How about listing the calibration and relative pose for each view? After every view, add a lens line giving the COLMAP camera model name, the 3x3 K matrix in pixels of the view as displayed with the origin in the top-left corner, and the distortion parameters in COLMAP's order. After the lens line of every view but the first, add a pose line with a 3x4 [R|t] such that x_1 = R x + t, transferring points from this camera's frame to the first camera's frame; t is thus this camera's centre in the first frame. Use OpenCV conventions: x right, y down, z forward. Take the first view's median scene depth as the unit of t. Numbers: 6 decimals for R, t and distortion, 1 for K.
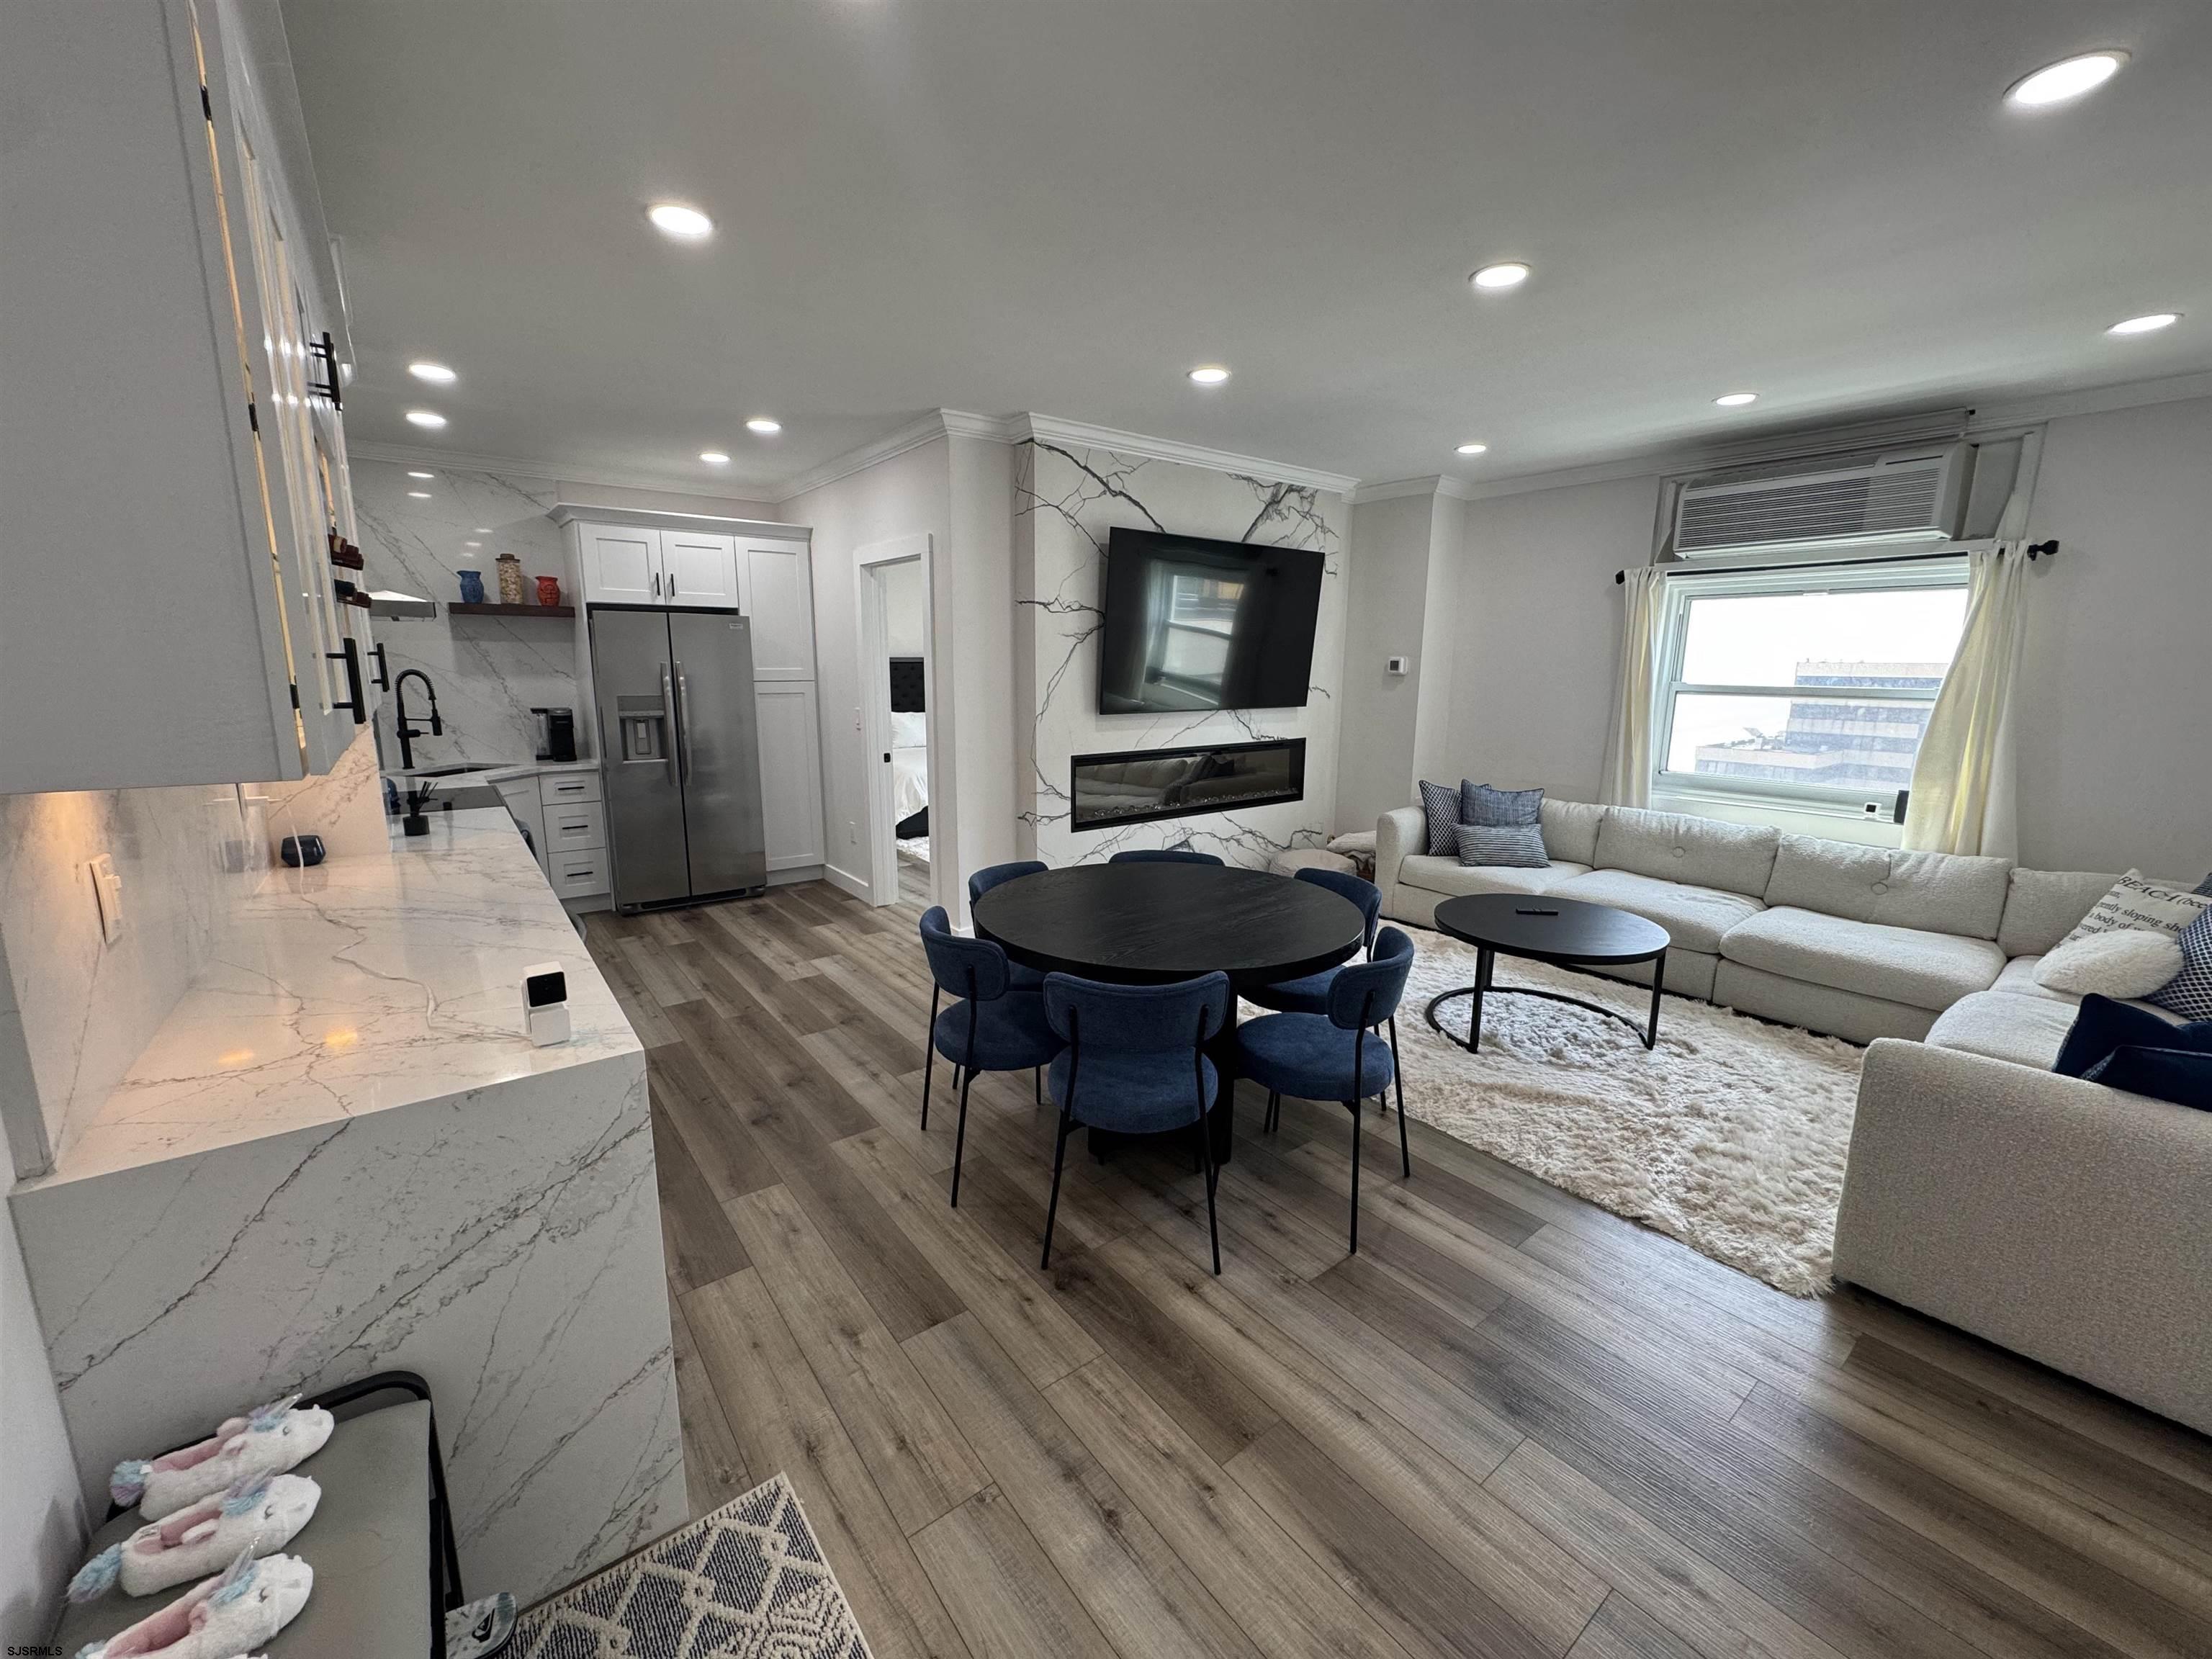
lens RADIAL K [[882.2, 0, 1107.1], [0, 882.2, 826.7], [0, 0, 1]] dist [-0.004212, 0.000688]
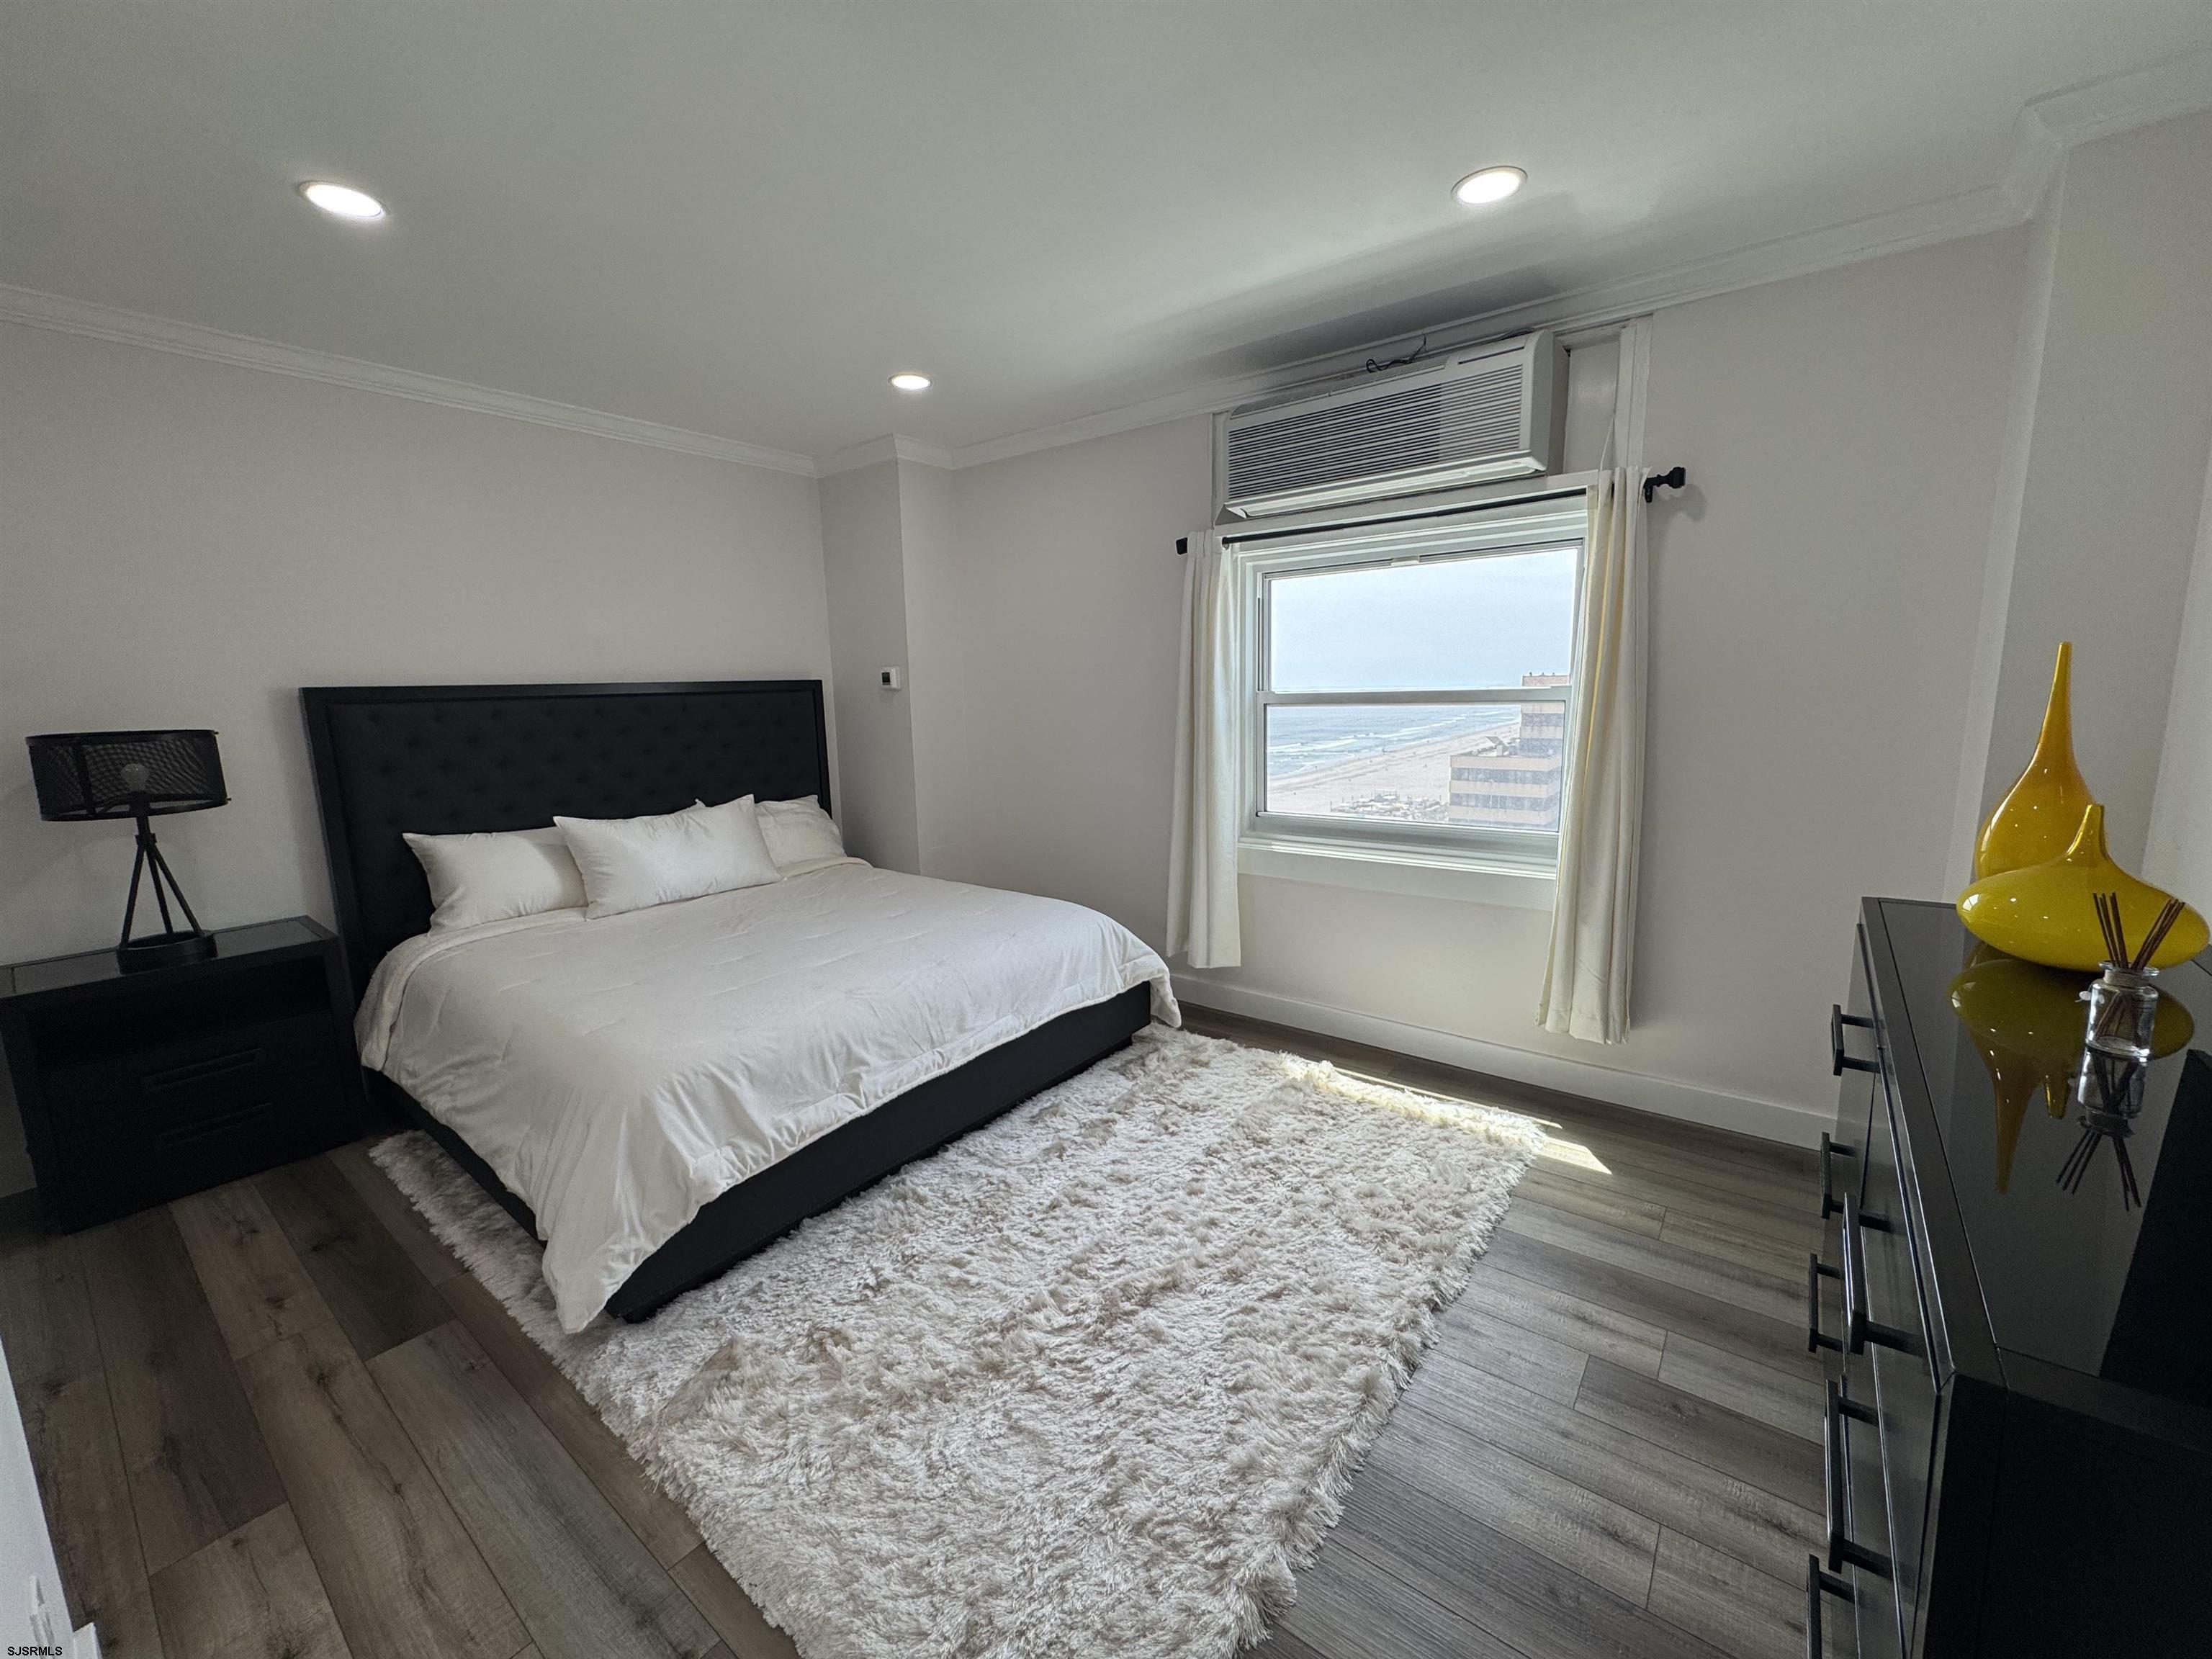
lens RADIAL K [[882.2, 0, 1102.0], [0, 882.2, 828.3], [0, 0, 1]] dist [-0.004212, 0.000688]
pose [[0.970205, -0.064887, 0.233434, 0.379351], [0.070031, 0.997449, -0.013808, -0.054265], [-0.231943, 0.029744, 0.972275, 0.358398]]
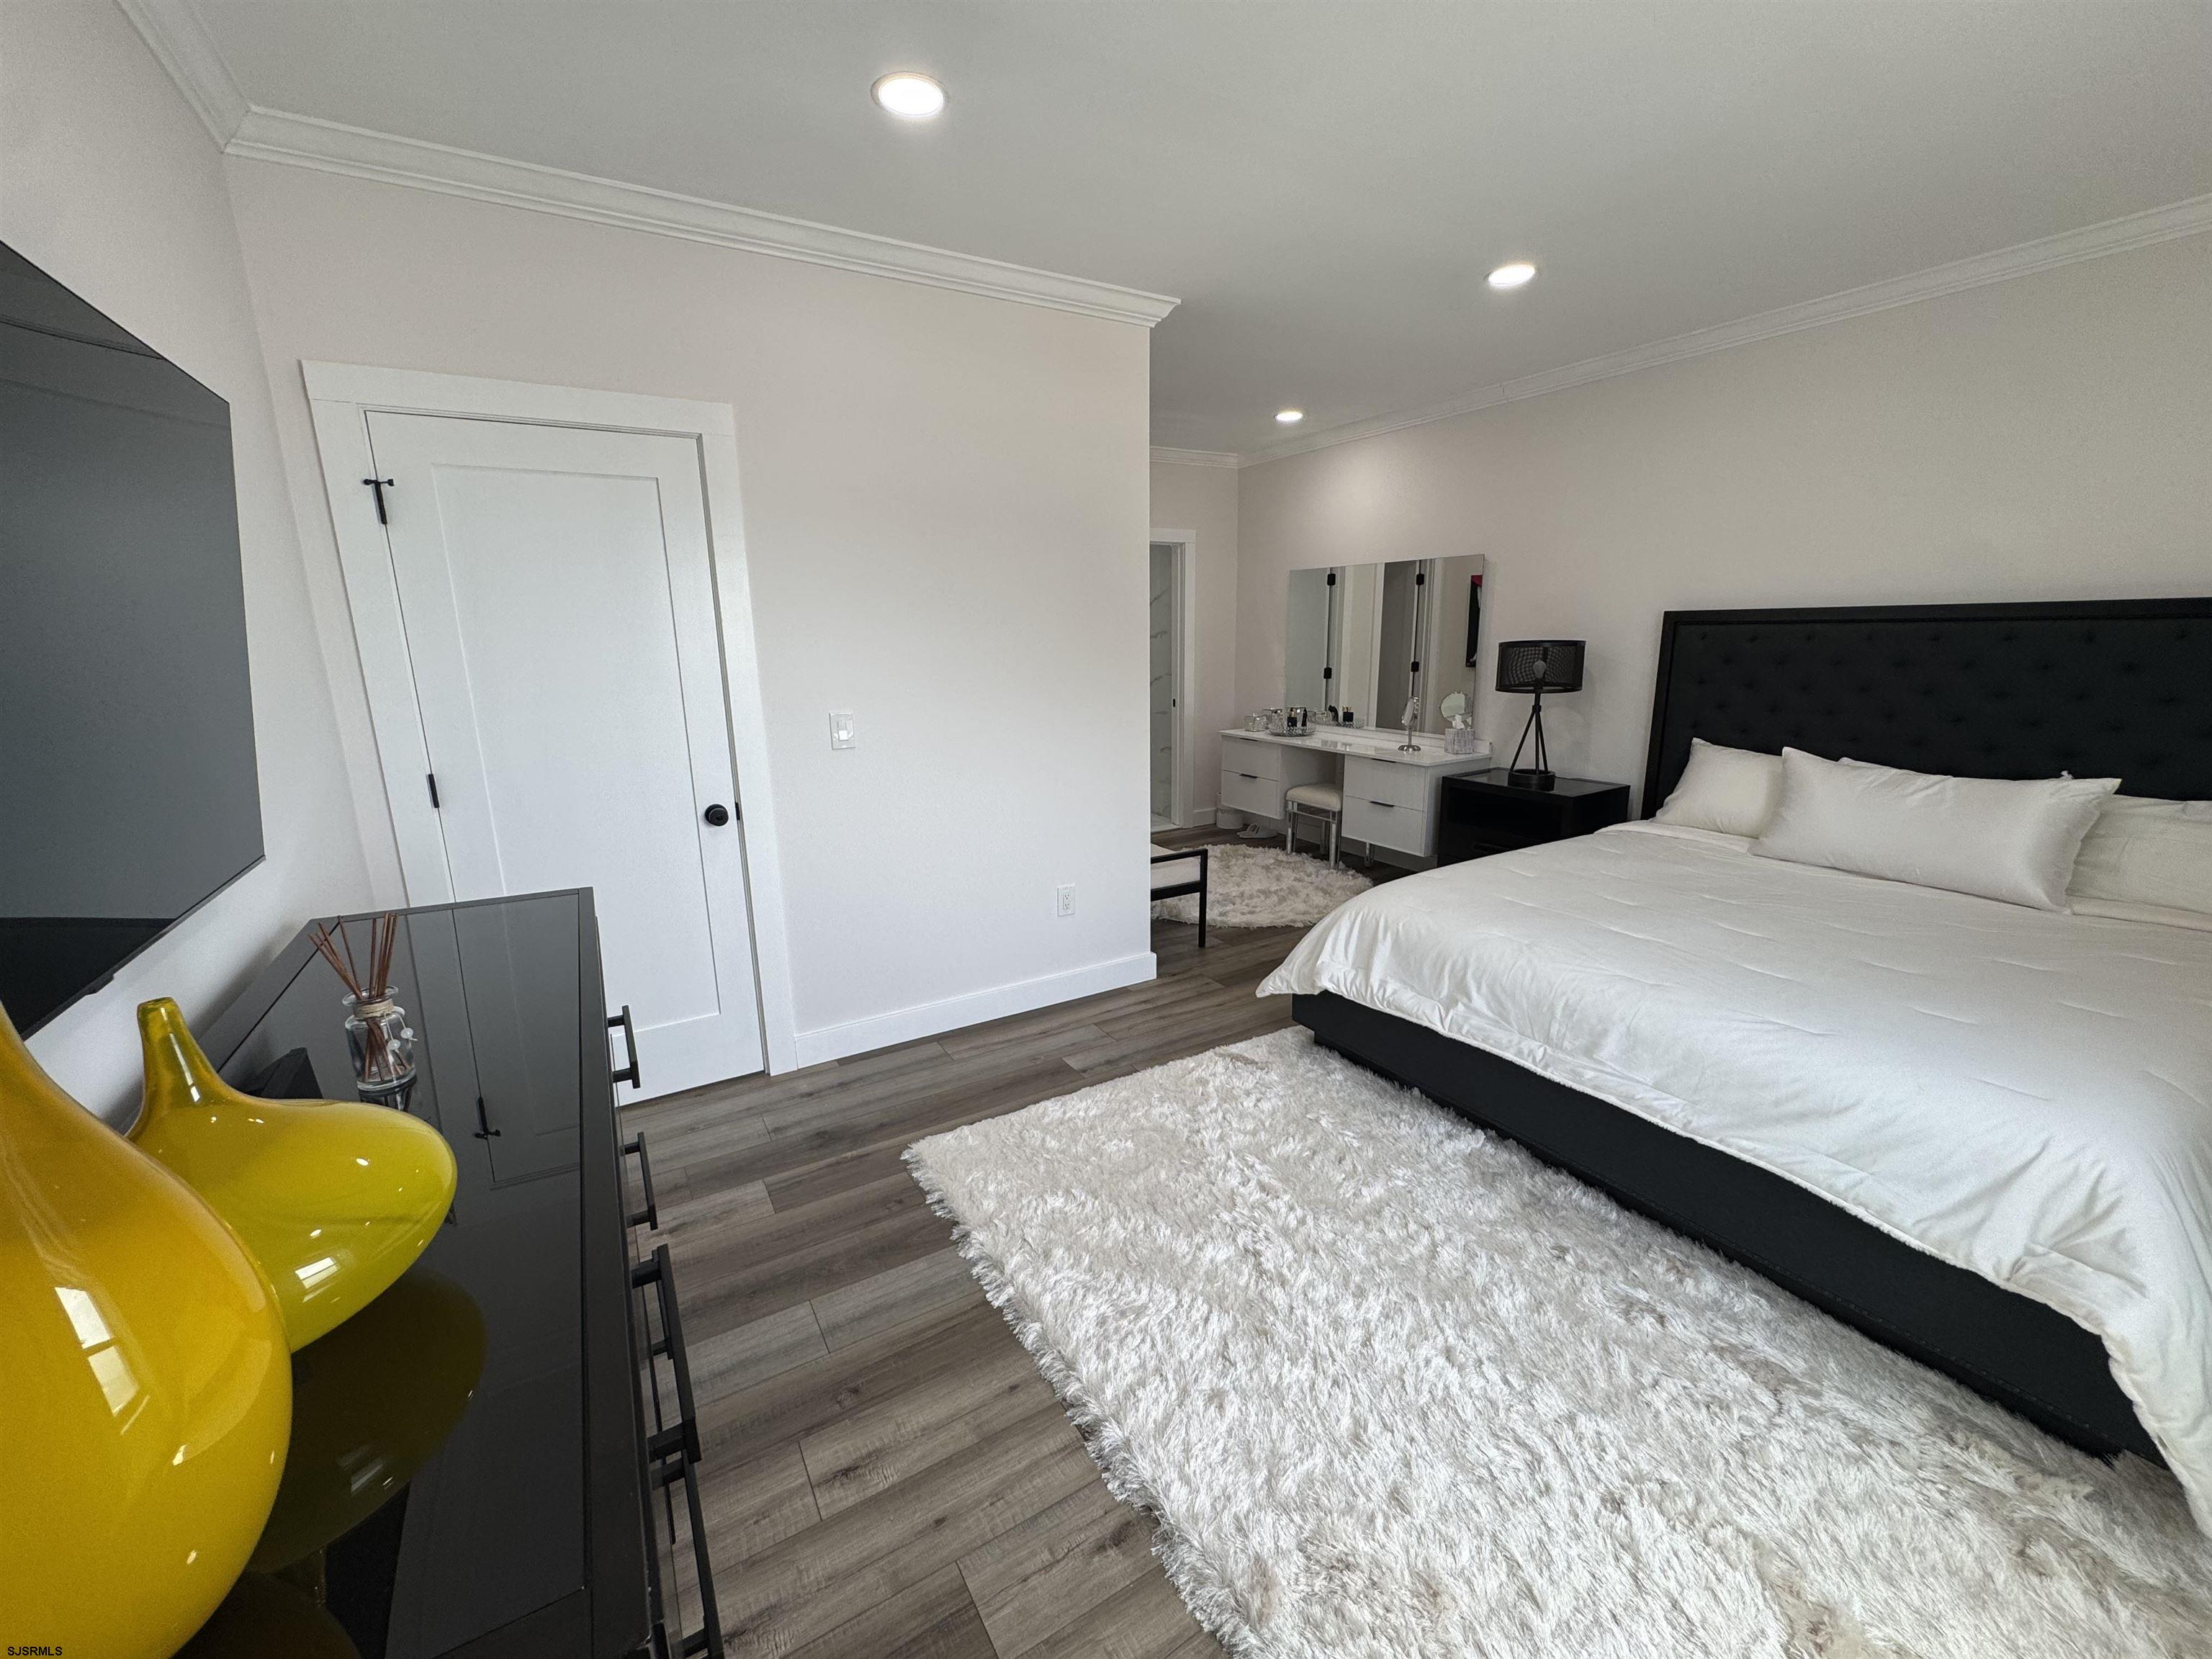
lens RADIAL K [[882.2, 0, 1110.0], [0, 882.2, 826.9], [0, 0, 1]] dist [-0.004212, 0.000688]
pose [[-0.120061, 0.212656, -0.969723, 0.900016], [-0.166894, 0.958564, 0.230872, -0.120245], [0.978638, 0.189560, -0.079595, 0.732495]]
